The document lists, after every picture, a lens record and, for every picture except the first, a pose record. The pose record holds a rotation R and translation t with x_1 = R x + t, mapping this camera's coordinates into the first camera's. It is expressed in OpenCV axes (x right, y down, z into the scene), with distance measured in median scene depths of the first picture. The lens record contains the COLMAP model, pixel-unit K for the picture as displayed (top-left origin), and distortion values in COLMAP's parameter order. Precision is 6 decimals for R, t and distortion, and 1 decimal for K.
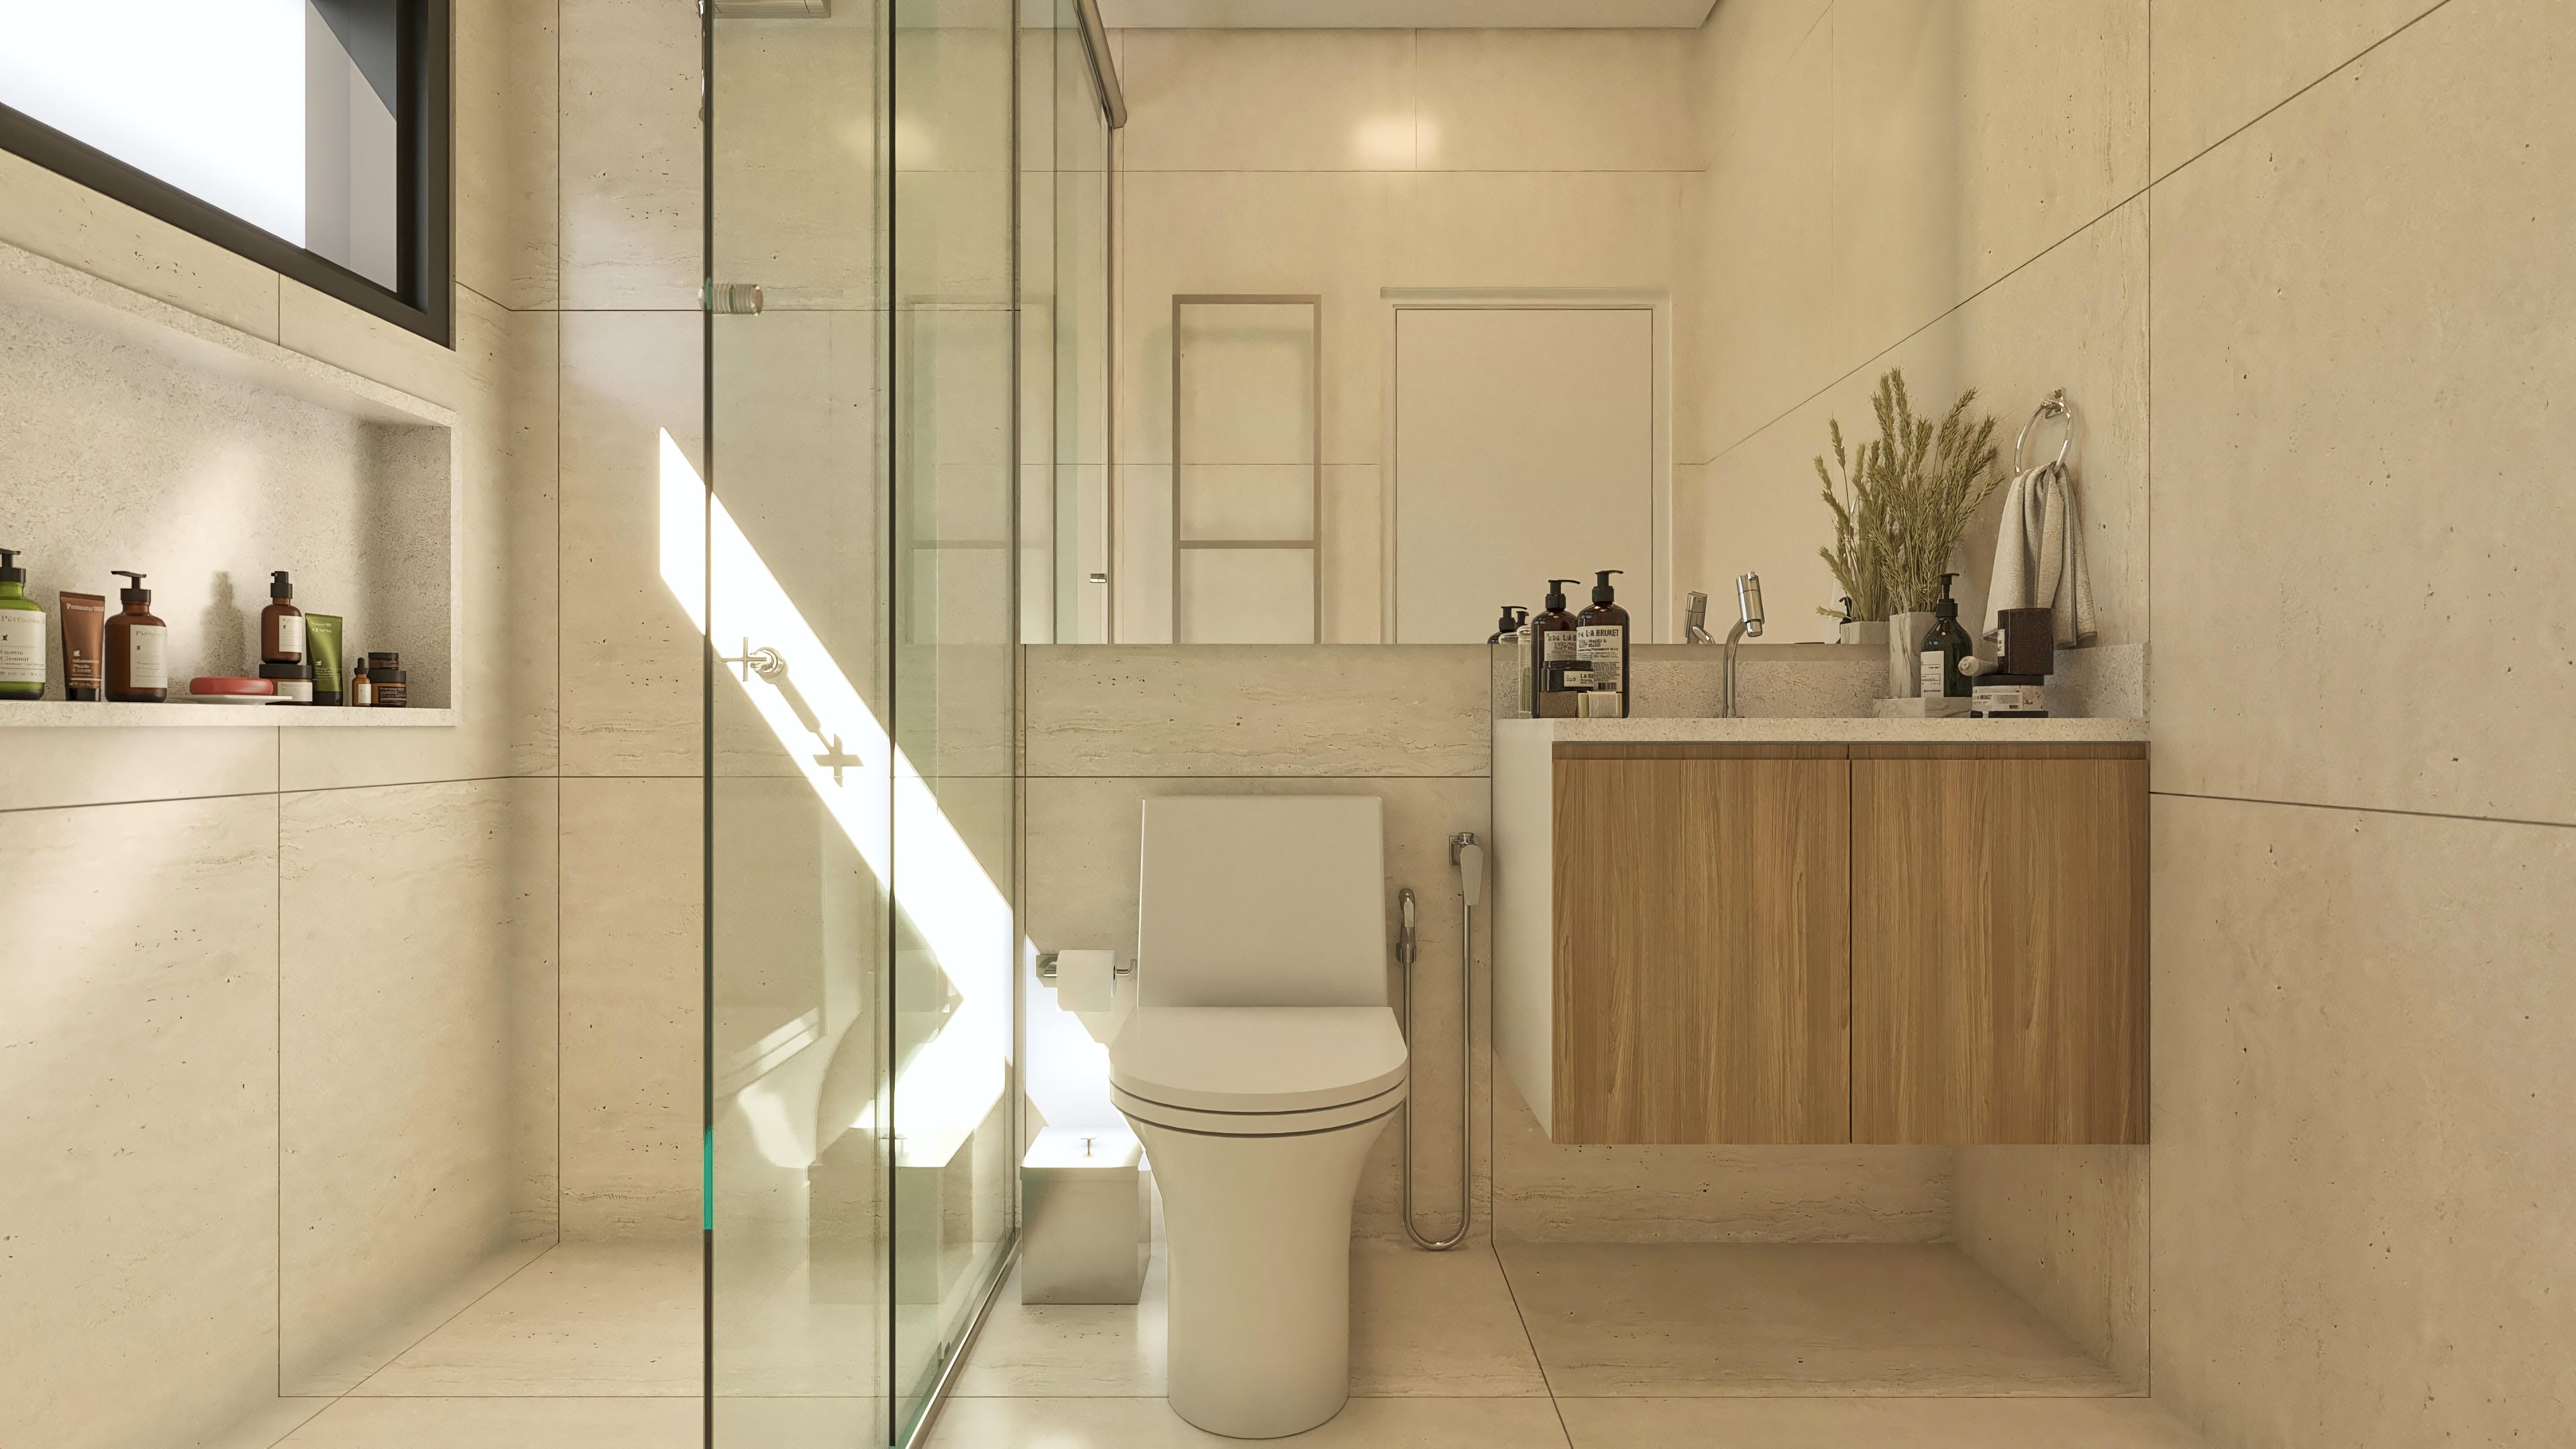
lens RADIAL K [[1279.7, 0, 1288.0], [0, 1279.7, 724.5], [0, 0, 1]] dist [-0.001132, 0.000036]
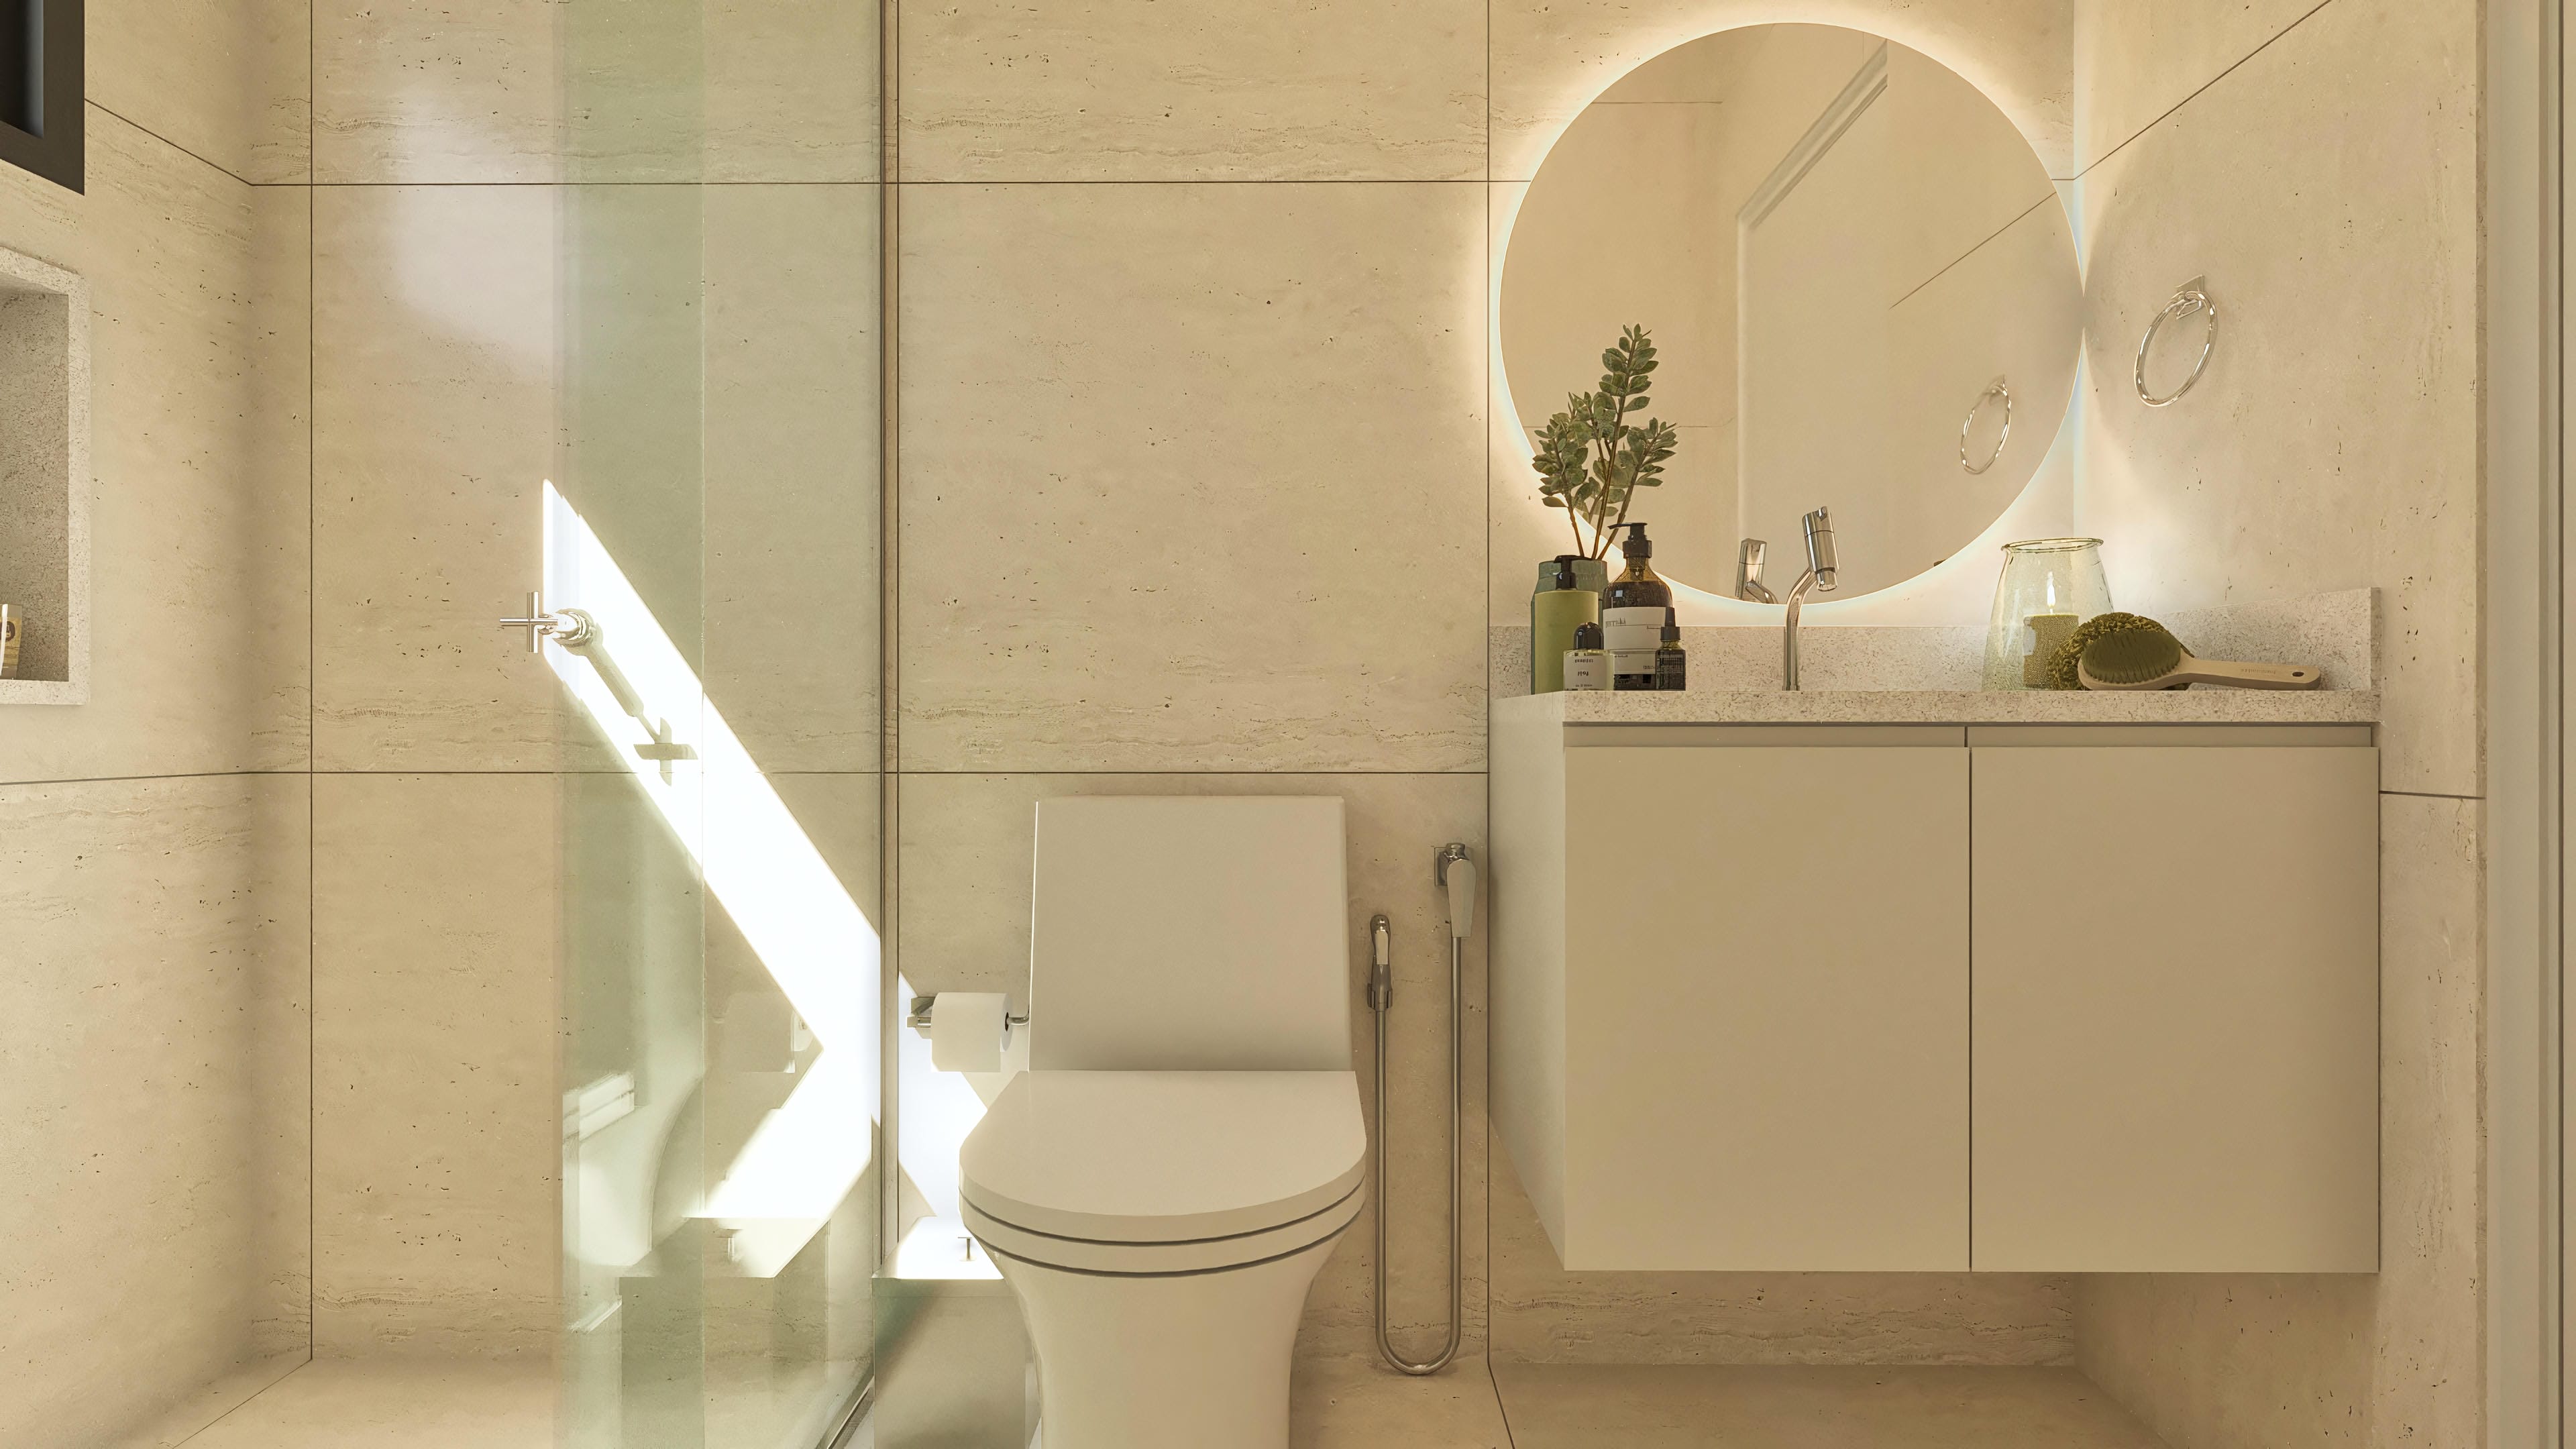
lens RADIAL K [[1279.7, 0, 1288.0], [0, 1279.7, 724.5], [0, 0, 1]] dist [-0.001132, 0.000036]
pose [[0.999981, -0.000499, -0.006064, 0.041134], [0.000509, 0.999999, 0.001503, 0.010283], [0.006063, -0.001506, 0.999980, 0.212670]]
